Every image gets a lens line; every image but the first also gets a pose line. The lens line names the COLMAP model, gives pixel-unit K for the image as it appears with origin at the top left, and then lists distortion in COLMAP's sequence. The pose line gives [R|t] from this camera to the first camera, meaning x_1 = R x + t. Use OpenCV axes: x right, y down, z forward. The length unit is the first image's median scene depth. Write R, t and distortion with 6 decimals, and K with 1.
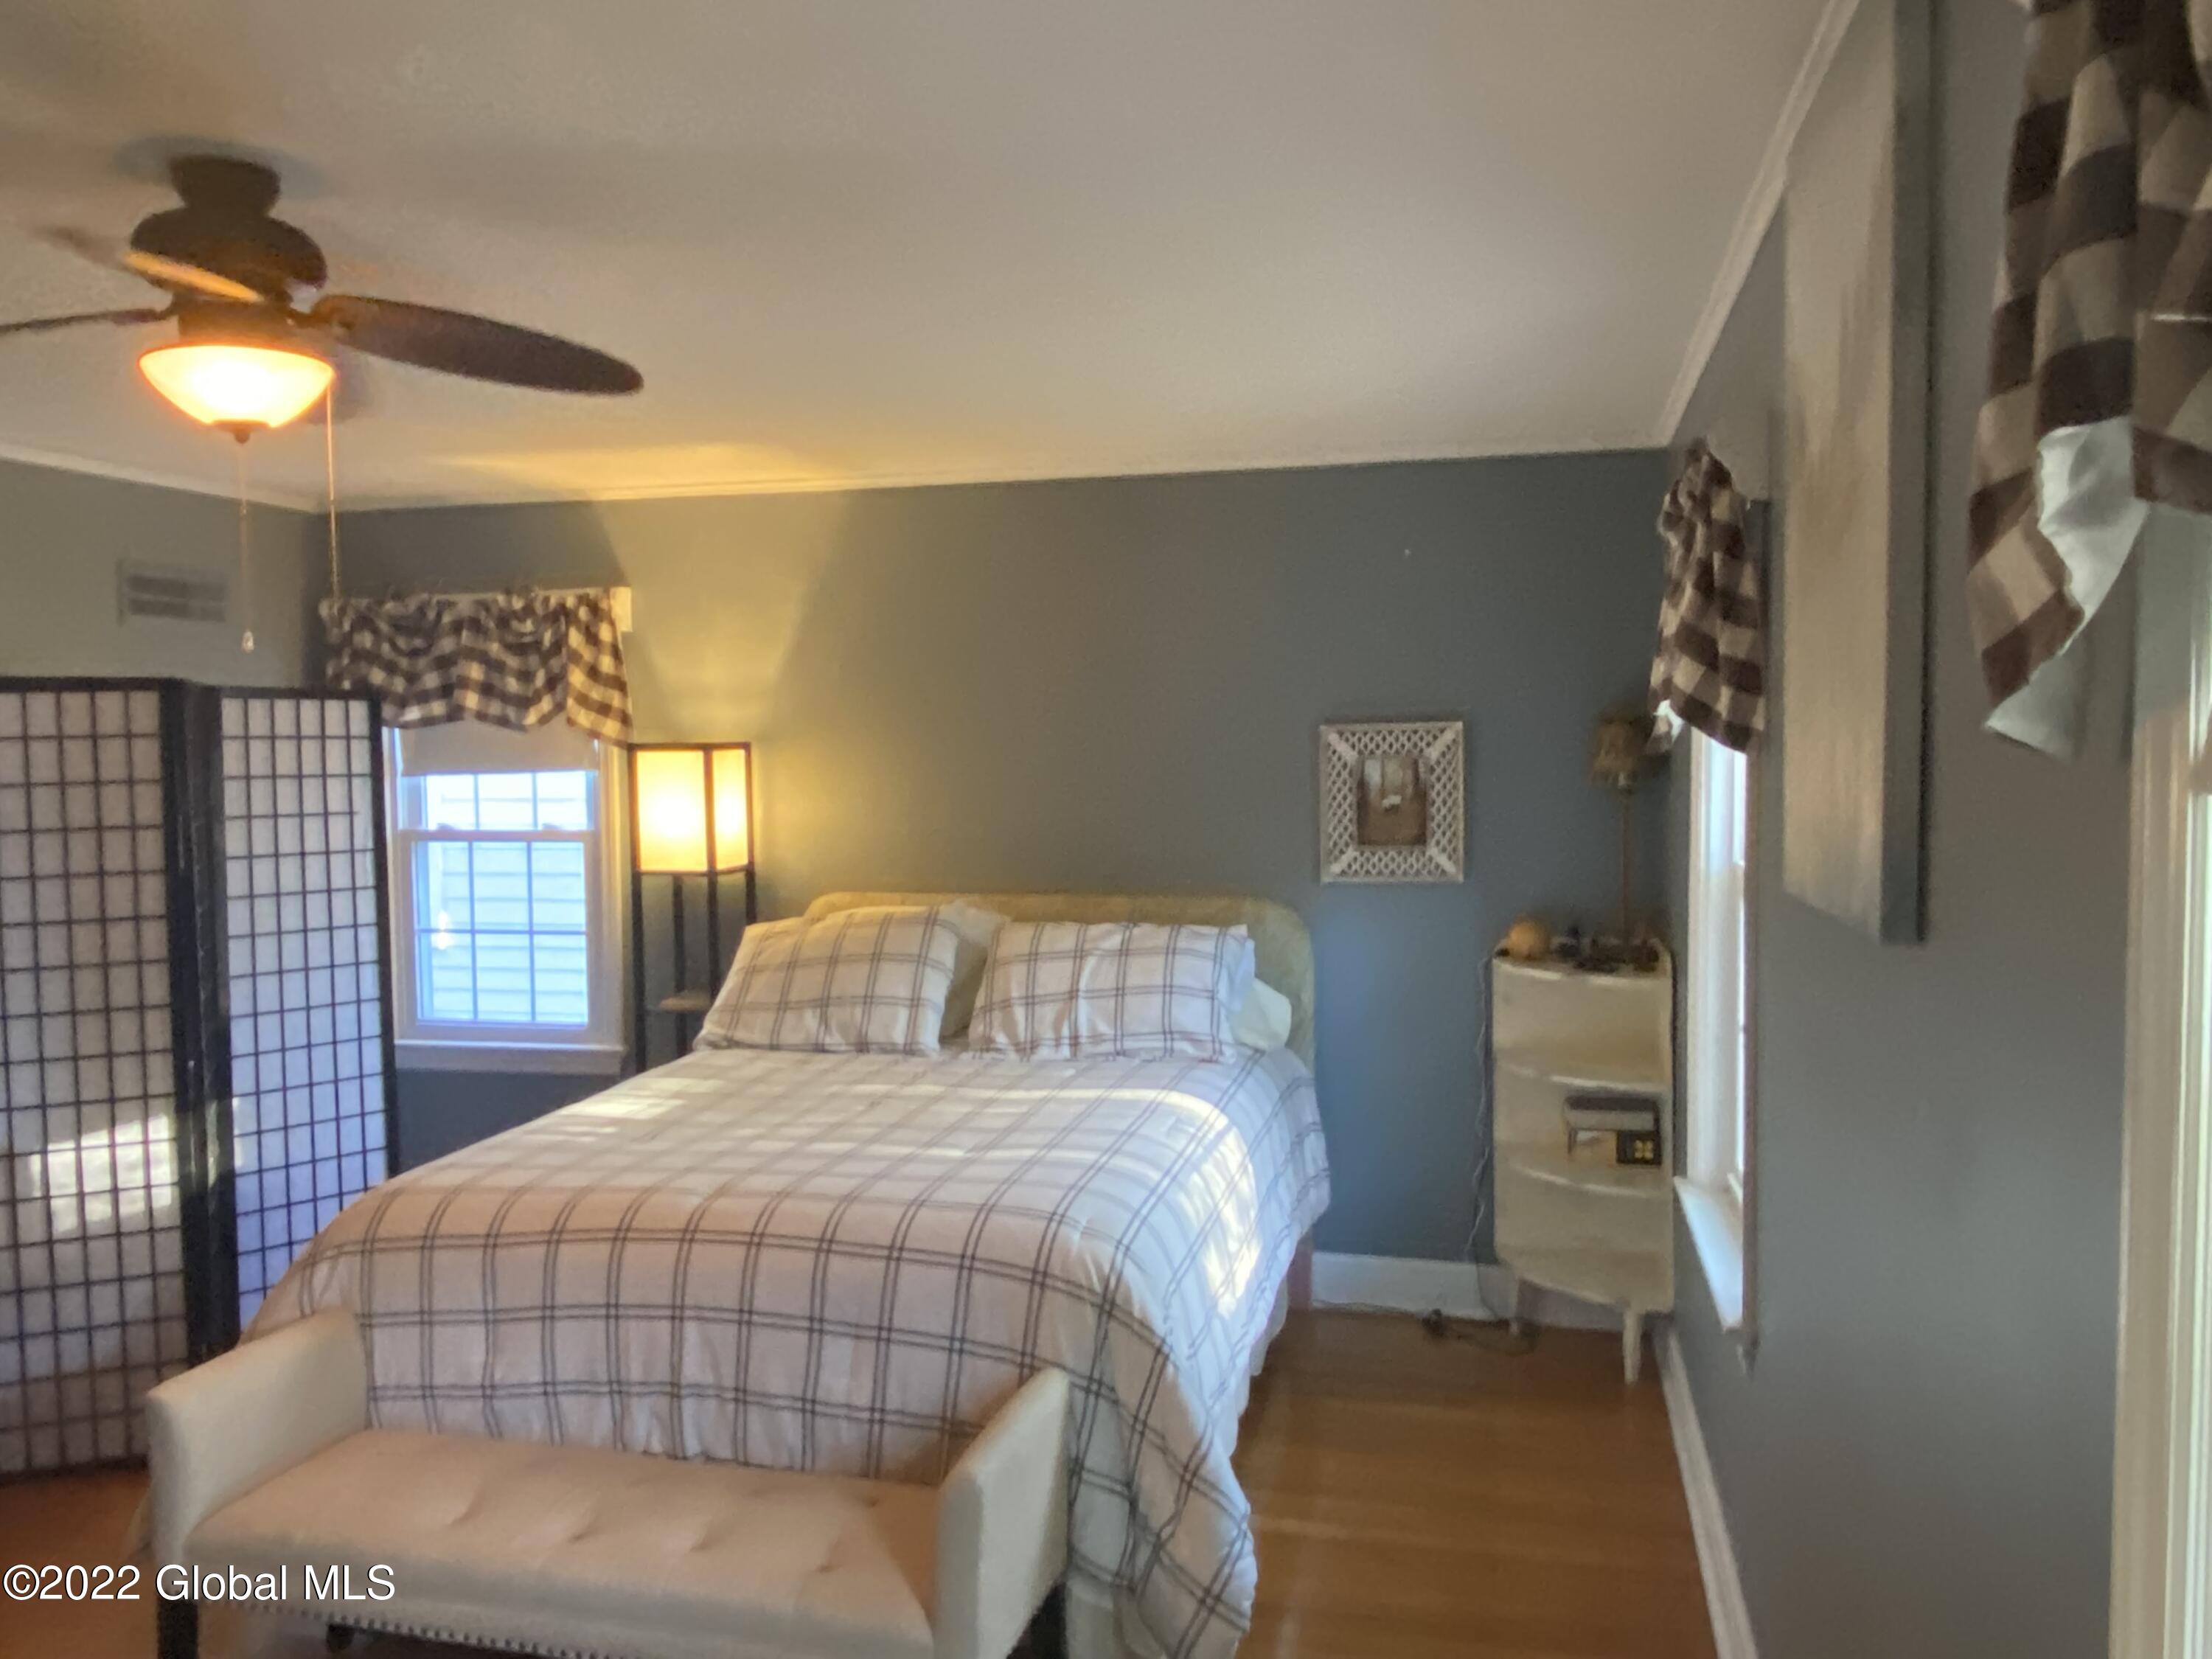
lens RADIAL K [[1653.0, 0, 1104.5], [0, 1653.0, 833.2], [0, 0, 1]] dist [0.099898, -0.127846]
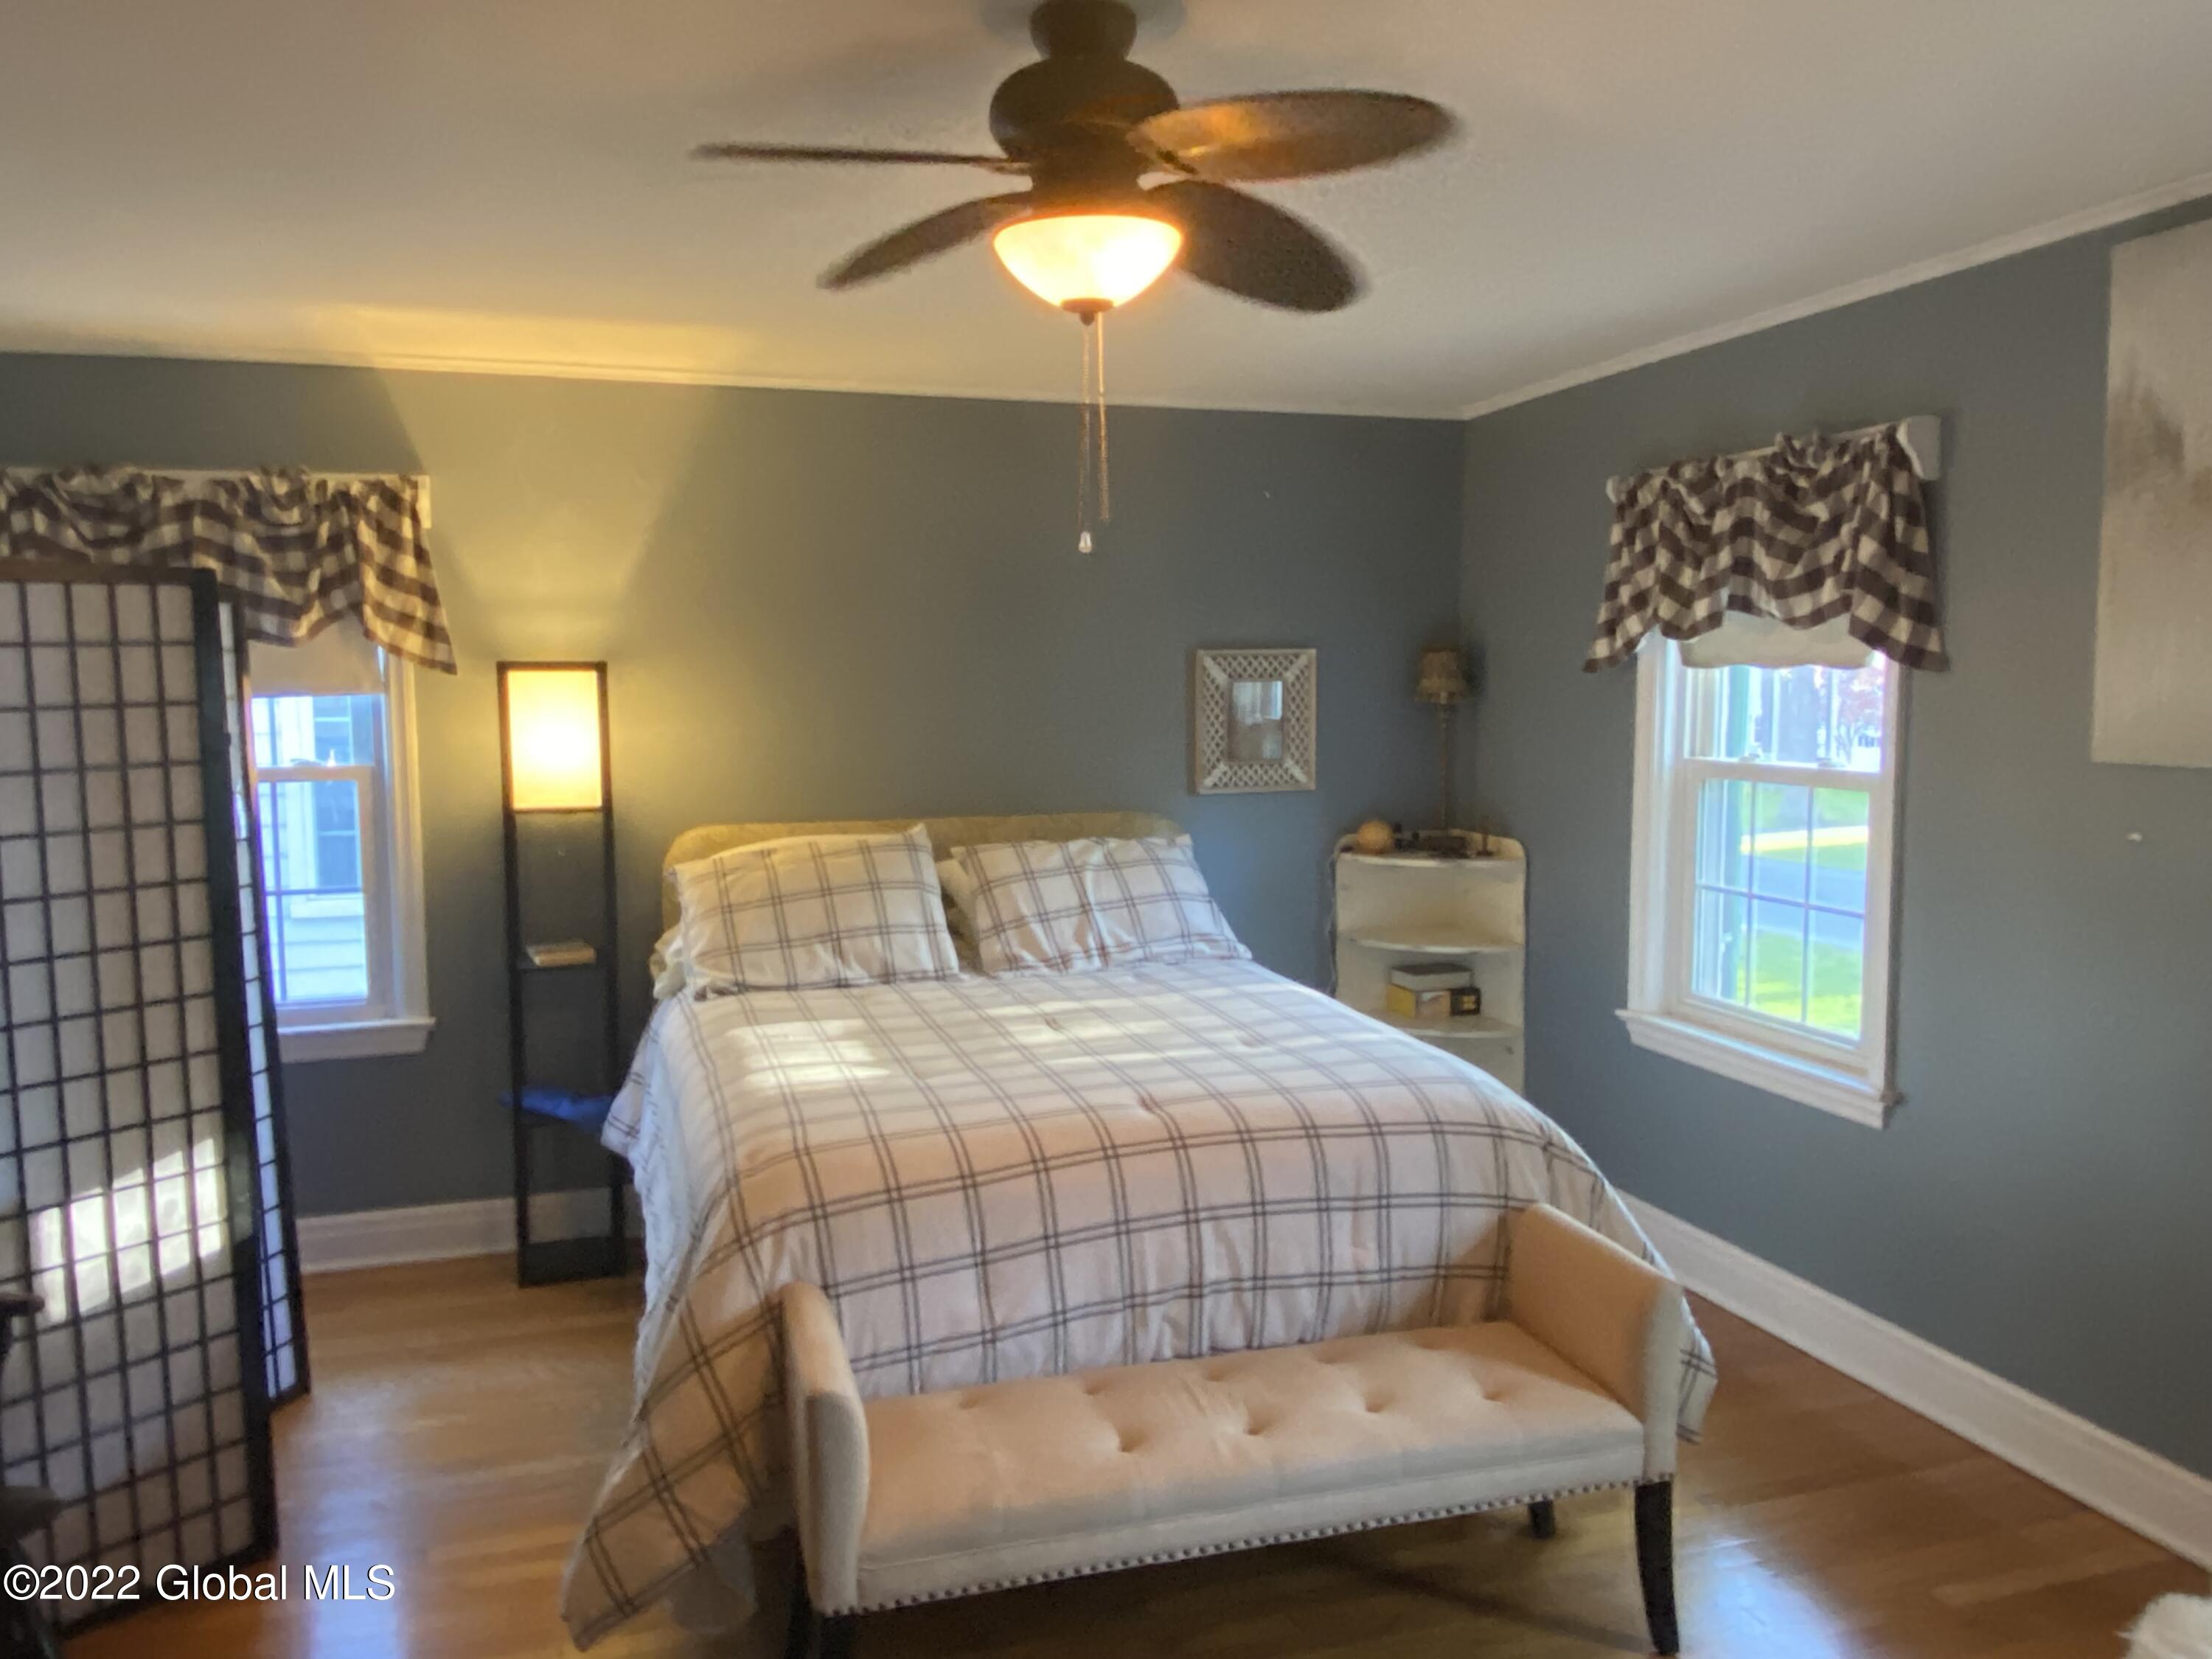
lens RADIAL K [[1653.0, 0, 1104.5], [0, 1653.0, 833.2], [0, 0, 1]] dist [0.099898, -0.127846]
pose [[0.849996, -0.046039, 0.524773, -0.535810], [0.025629, 0.998608, 0.046096, 0.003283], [-0.526165, -0.025732, 0.849993, 0.112411]]
